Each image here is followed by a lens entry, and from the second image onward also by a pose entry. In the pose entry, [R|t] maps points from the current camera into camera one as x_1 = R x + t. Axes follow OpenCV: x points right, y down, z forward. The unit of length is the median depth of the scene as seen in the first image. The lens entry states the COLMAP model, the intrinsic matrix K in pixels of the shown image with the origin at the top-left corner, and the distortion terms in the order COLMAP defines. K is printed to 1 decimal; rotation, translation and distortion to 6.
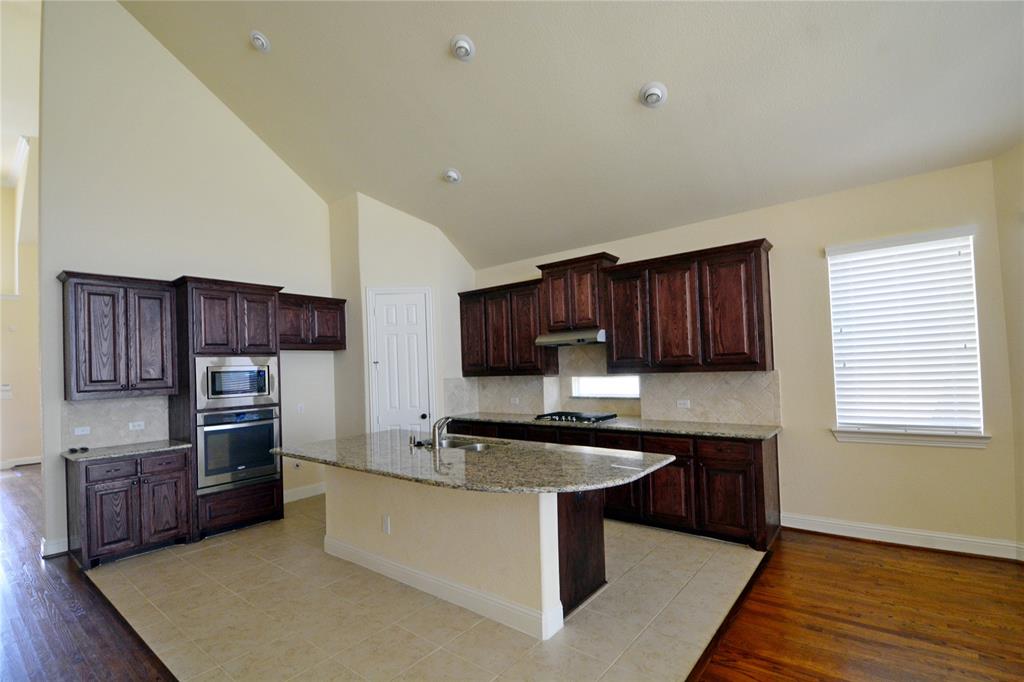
lens RADIAL K [[476.2, 0, 511.8], [0, 476.2, 359.1], [0, 0, 1]] dist [-0.003181, -0.000495]
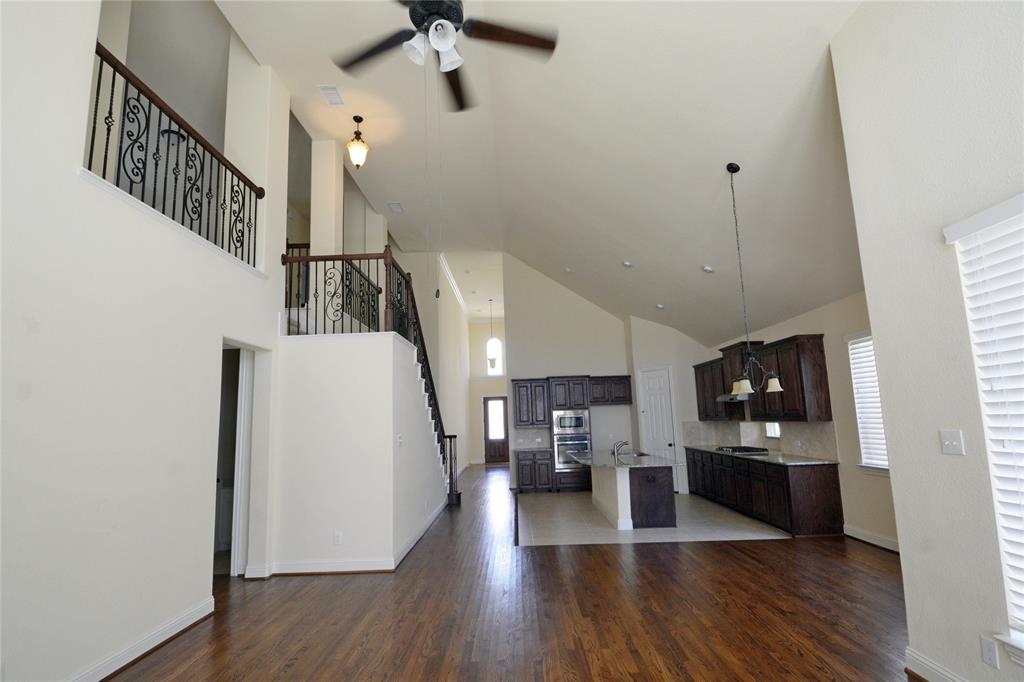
lens RADIAL K [[476.2, 0, 511.8], [0, 476.2, 359.1], [0, 0, 1]] dist [-0.003181, -0.000495]
pose [[0.624130, -0.084196, -0.776771, 0.916968], [0.024516, 0.995798, -0.088238, -0.049941], [0.780936, 0.036029, 0.623571, -0.540465]]
